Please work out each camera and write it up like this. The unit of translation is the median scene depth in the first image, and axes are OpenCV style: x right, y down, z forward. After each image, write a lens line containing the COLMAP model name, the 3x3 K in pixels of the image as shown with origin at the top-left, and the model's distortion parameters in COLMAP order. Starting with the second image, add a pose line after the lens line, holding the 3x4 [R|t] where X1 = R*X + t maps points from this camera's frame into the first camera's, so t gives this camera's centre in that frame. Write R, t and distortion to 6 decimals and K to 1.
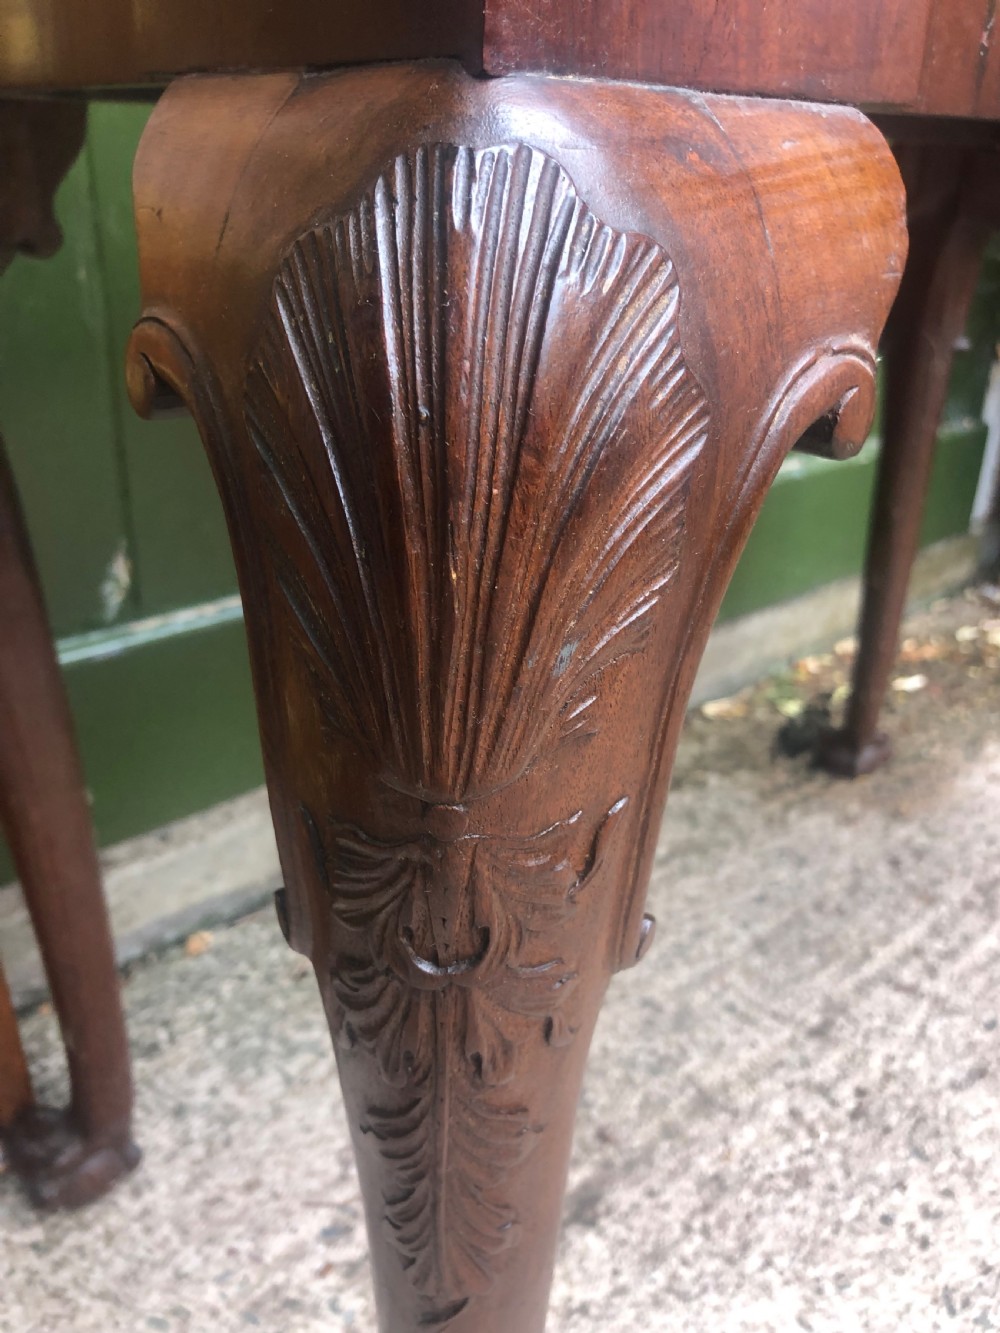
lens RADIAL K [[1094.0, 0, 486.9], [0, 1094.0, 720.6], [0, 0, 1]] dist [-0.001144, 0.010975]
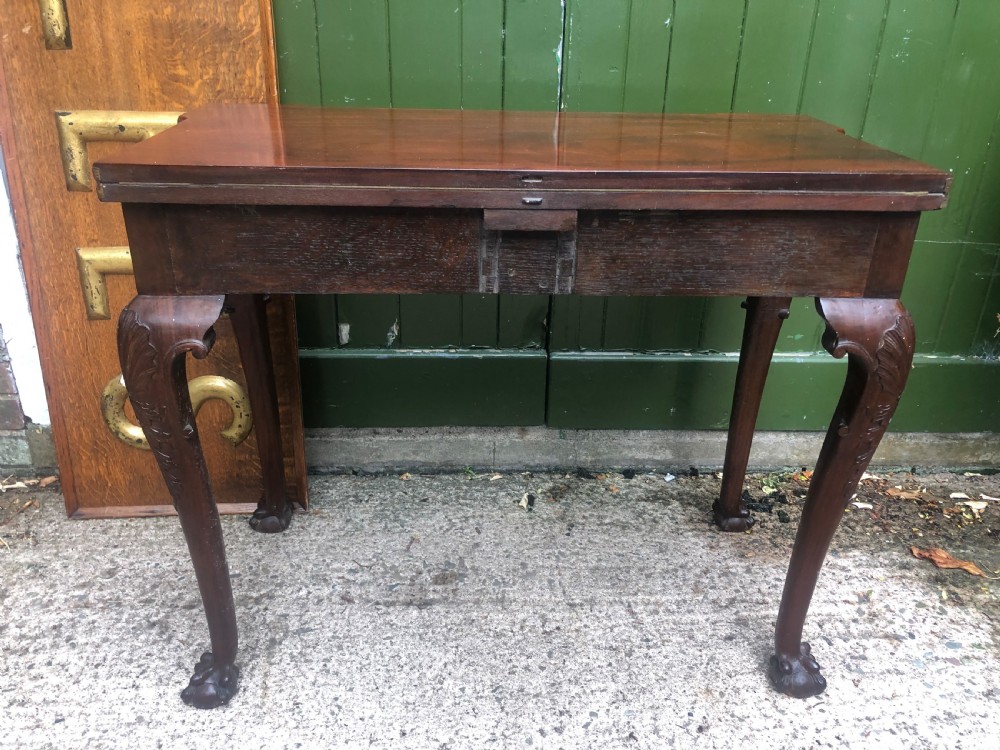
lens RADIAL K [[820.7, 0, 506.4], [0, 820.7, 367.3], [0, 0, 1]] dist [-0.001144, 0.010975]
pose [[0.776902, 0.266948, -0.570230, 1.130218], [-0.295120, 0.954413, 0.044719, -0.230797], [0.556173, 0.133544, 0.820267, -0.550906]]
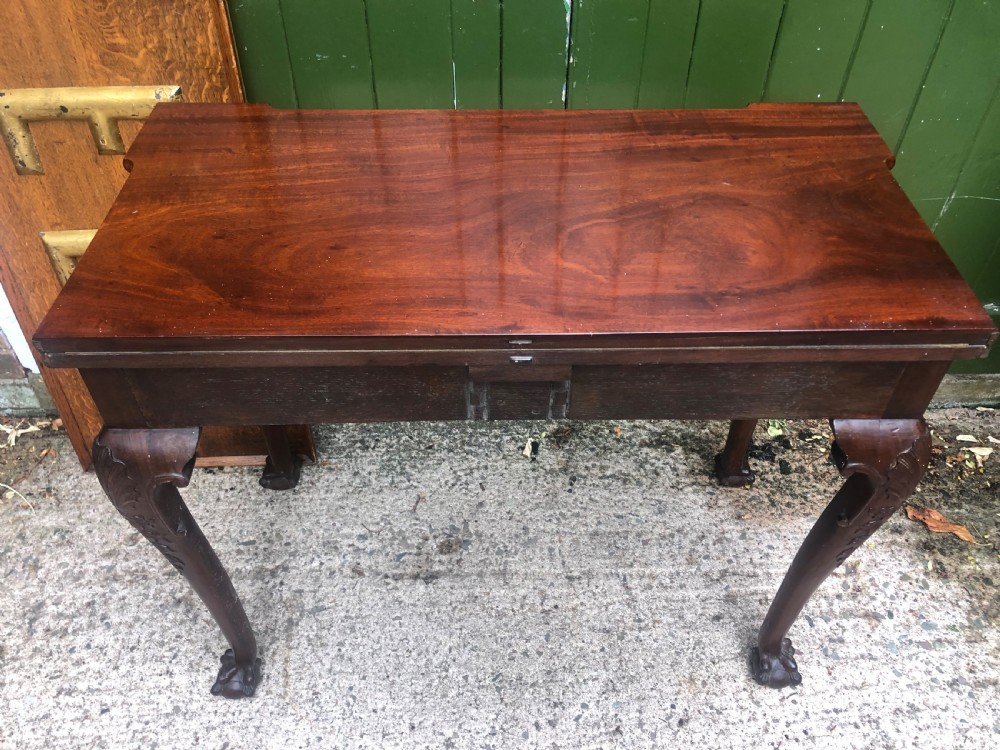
lens RADIAL K [[820.7, 0, 507.7], [0, 820.7, 375.0], [0, 0, 1]] dist [-0.001144, 0.010975]
pose [[0.764940, 0.444751, -0.465901, 0.913413], [-0.289225, 0.883485, 0.368515, -0.781062], [0.575514, -0.147142, 0.804446, -0.462674]]
